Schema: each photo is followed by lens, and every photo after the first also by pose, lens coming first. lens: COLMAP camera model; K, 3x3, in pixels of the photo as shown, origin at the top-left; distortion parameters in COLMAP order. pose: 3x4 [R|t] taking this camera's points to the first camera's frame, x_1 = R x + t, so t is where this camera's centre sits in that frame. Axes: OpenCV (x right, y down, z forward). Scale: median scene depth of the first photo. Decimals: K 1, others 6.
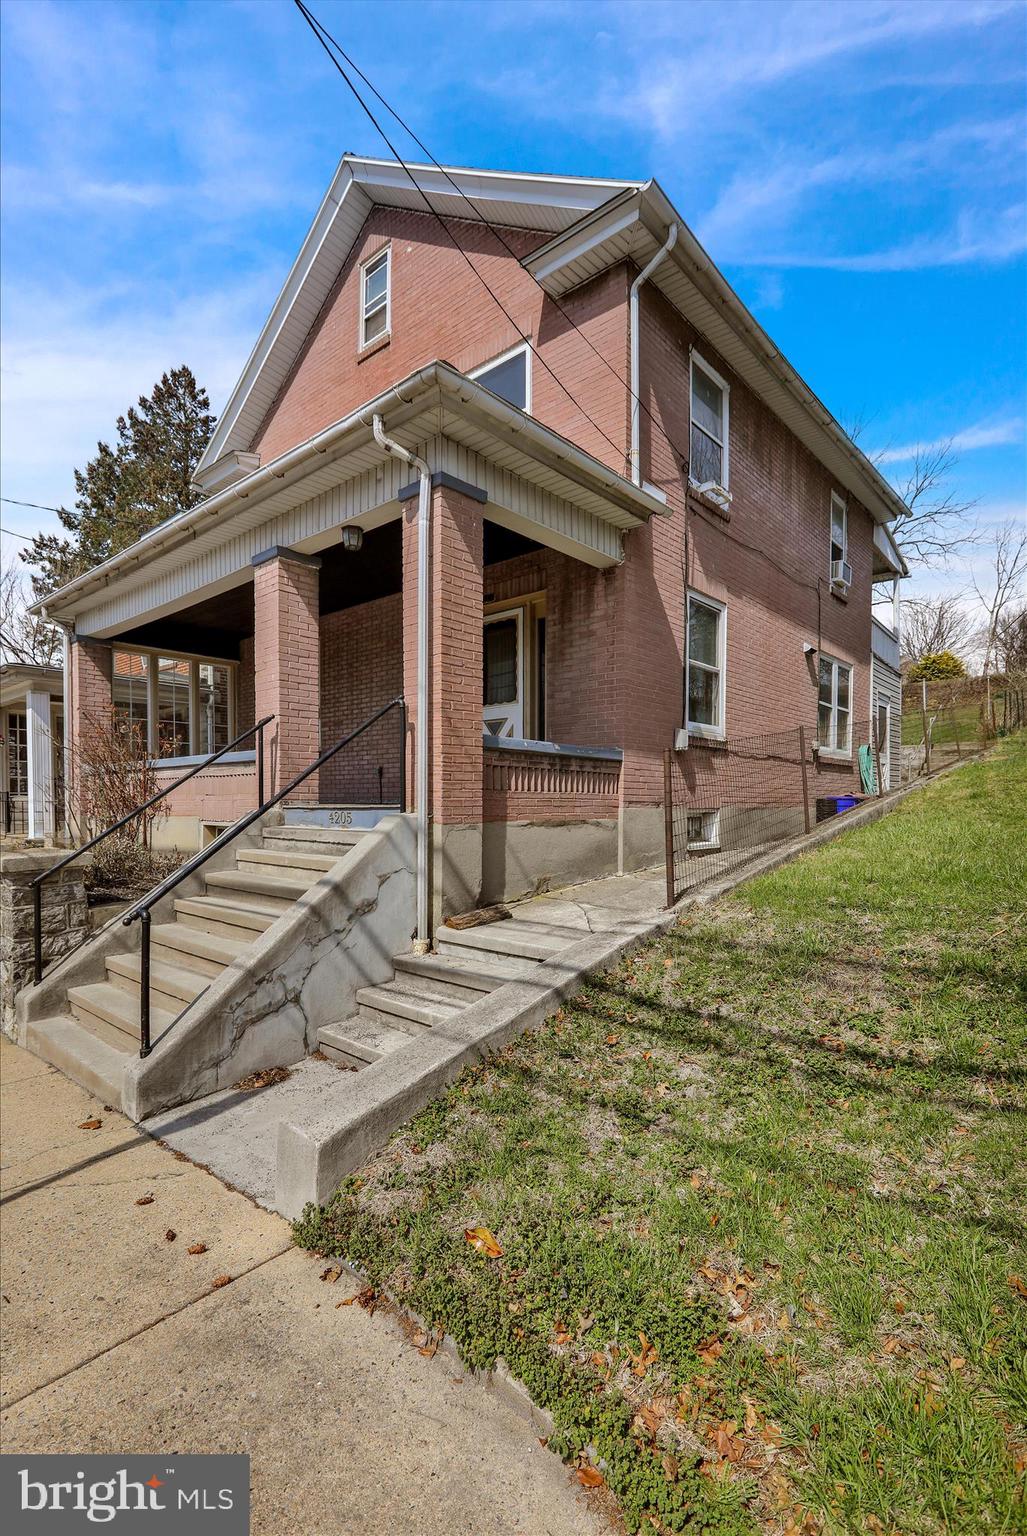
lens RADIAL K [[715.0, 0, 513.3], [0, 715.0, 827.2], [0, 0, 1]] dist [-0.002150, -0.000048]
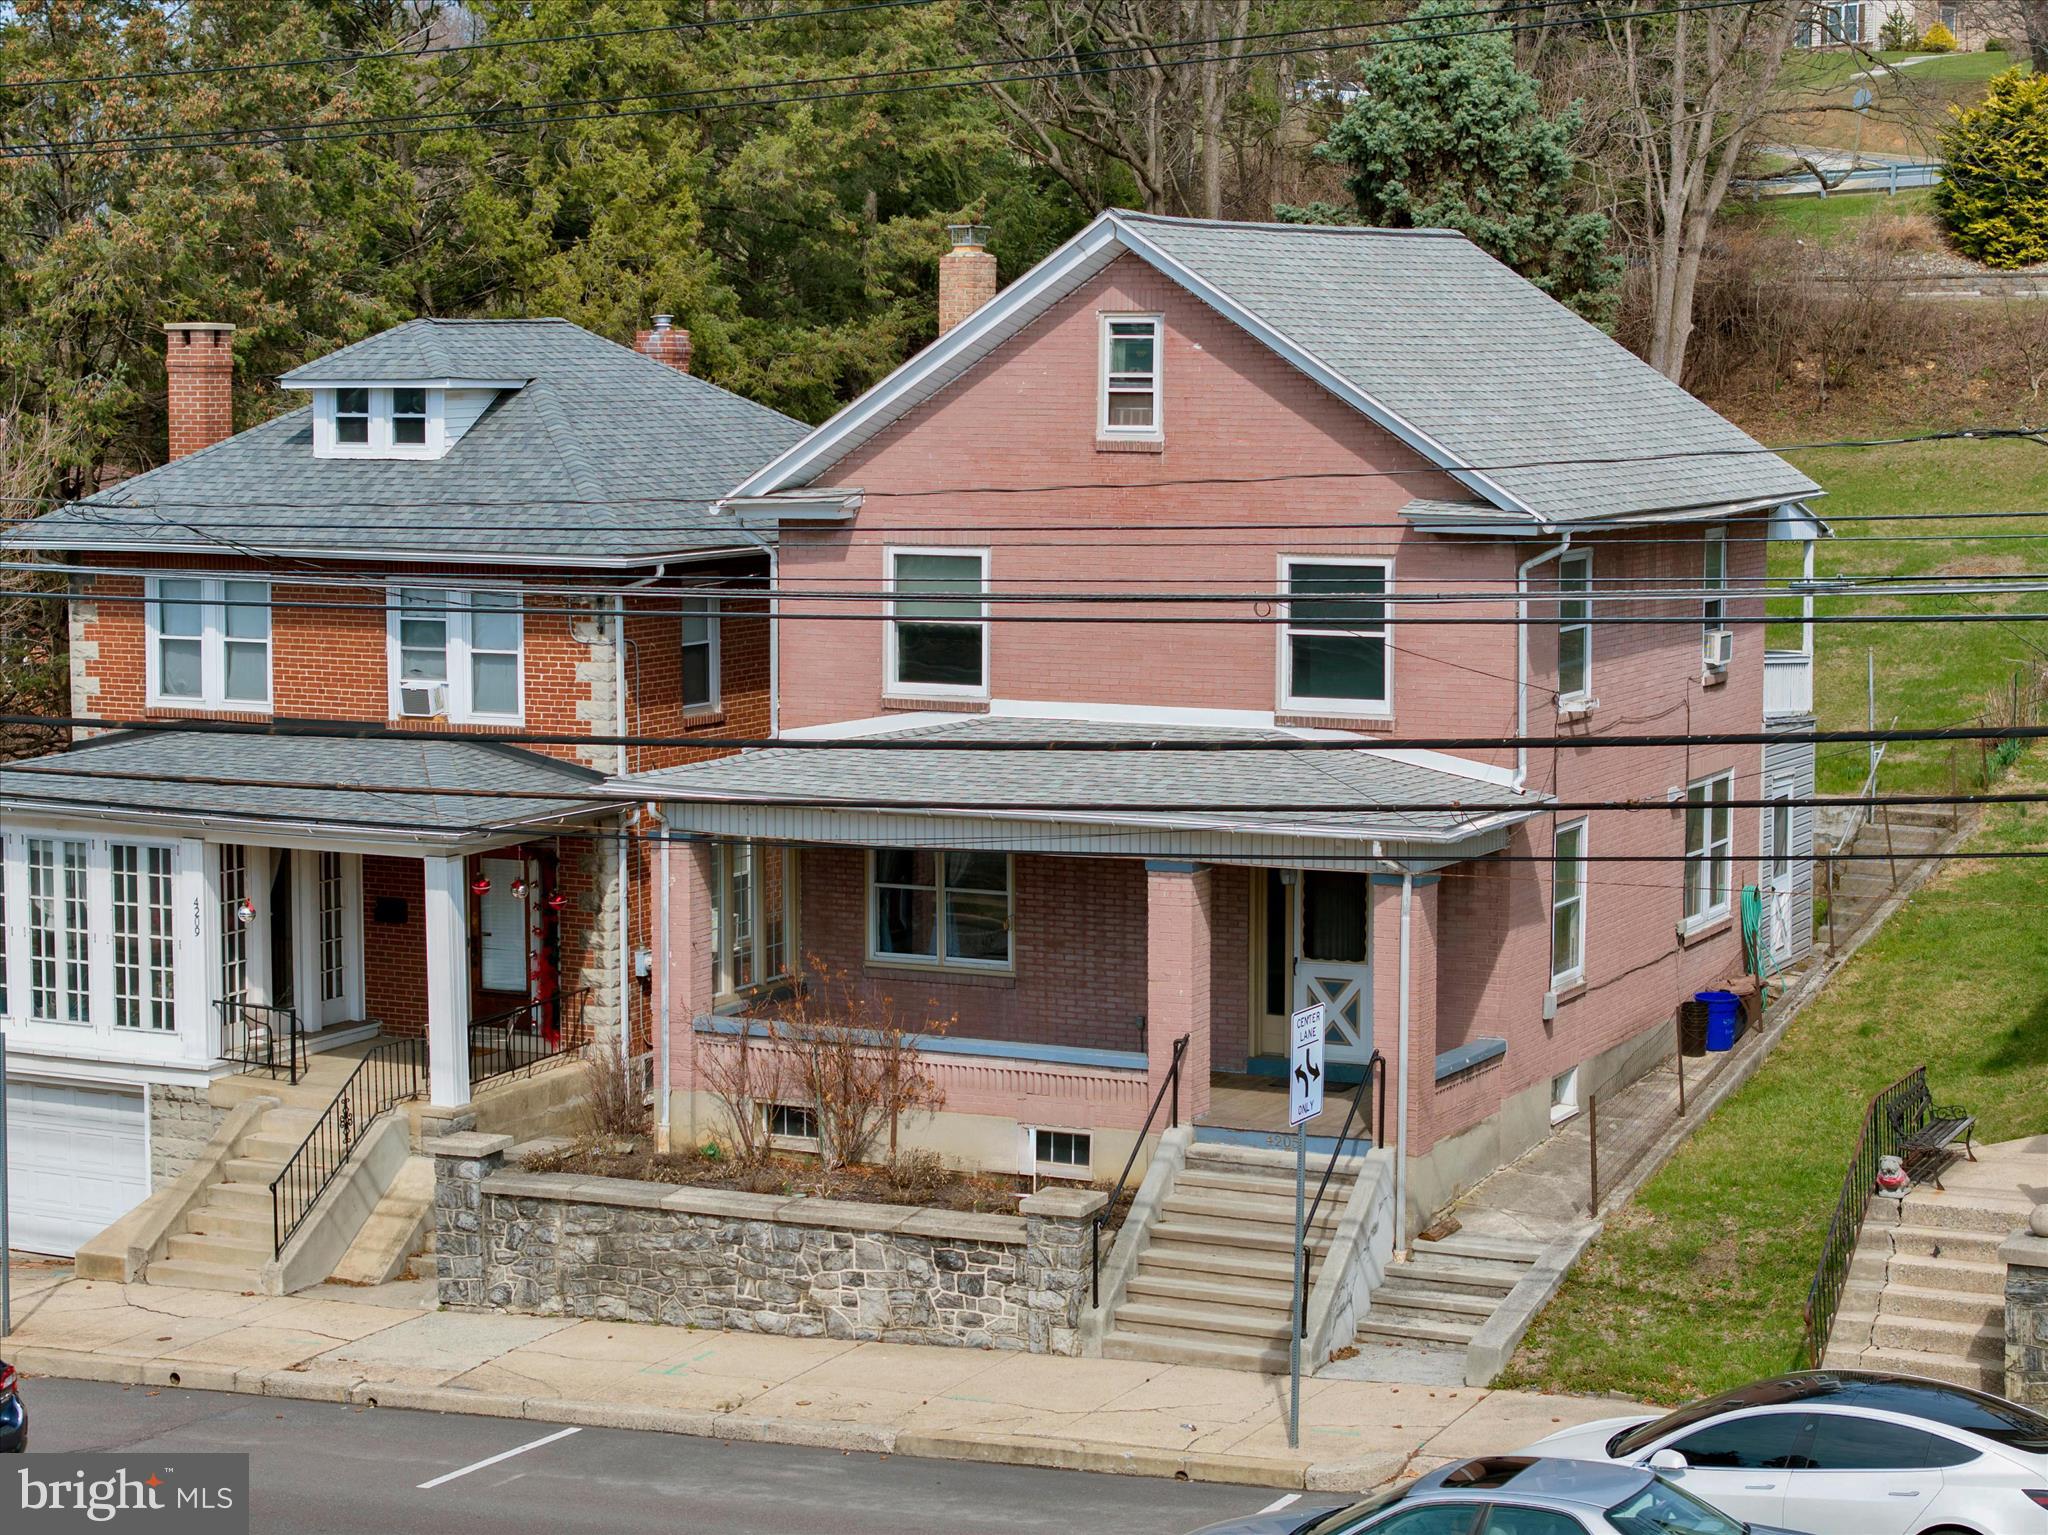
lens RADIAL K [[4136.9, 0, 1024.0], [0, 4136.9, 767.5], [0, 0, 1]] dist [-0.314827, 2.423698]
pose [[0.965501, -0.026143, 0.259084, -2.572415], [0.007528, 0.997334, 0.072581, -1.193711], [-0.260291, -0.068126, 0.963124, -5.604225]]
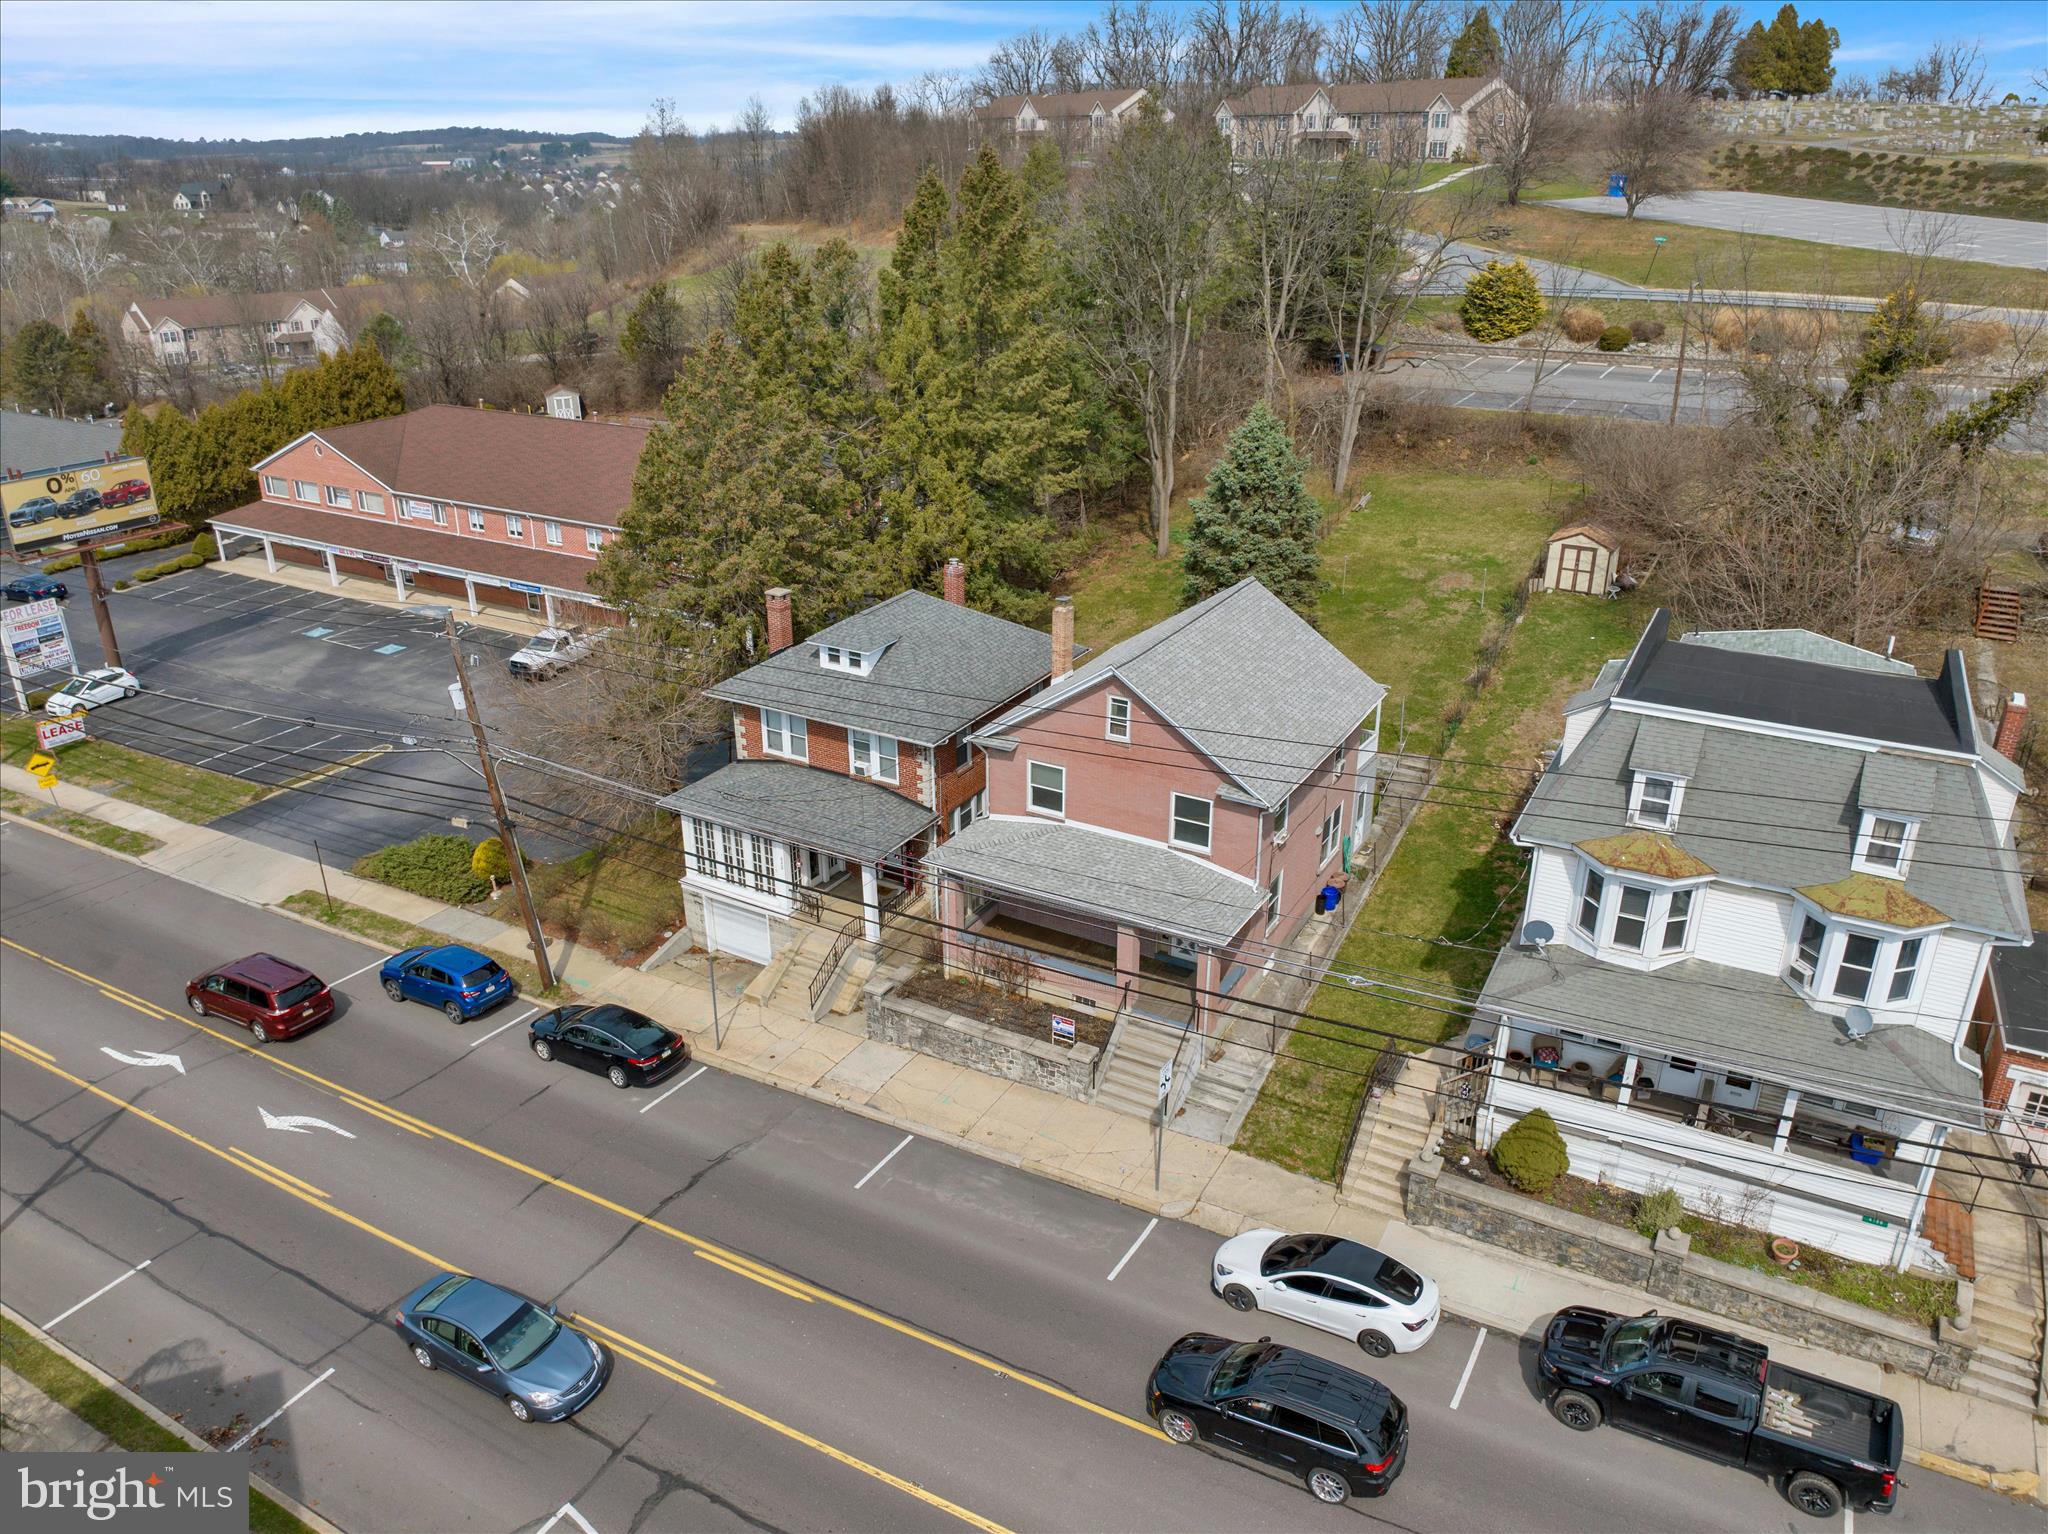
lens RADIAL K [[1437.2, 0, 1035.1], [0, 1437.2, 769.0], [0, 0, 1]] dist [-0.032149, -0.002095]
pose [[0.978872, -0.079227, 0.188499, -2.133631], [0.004606, 0.930192, 0.367045, -3.760060], [-0.204420, -0.358422, 0.910904, -4.685459]]
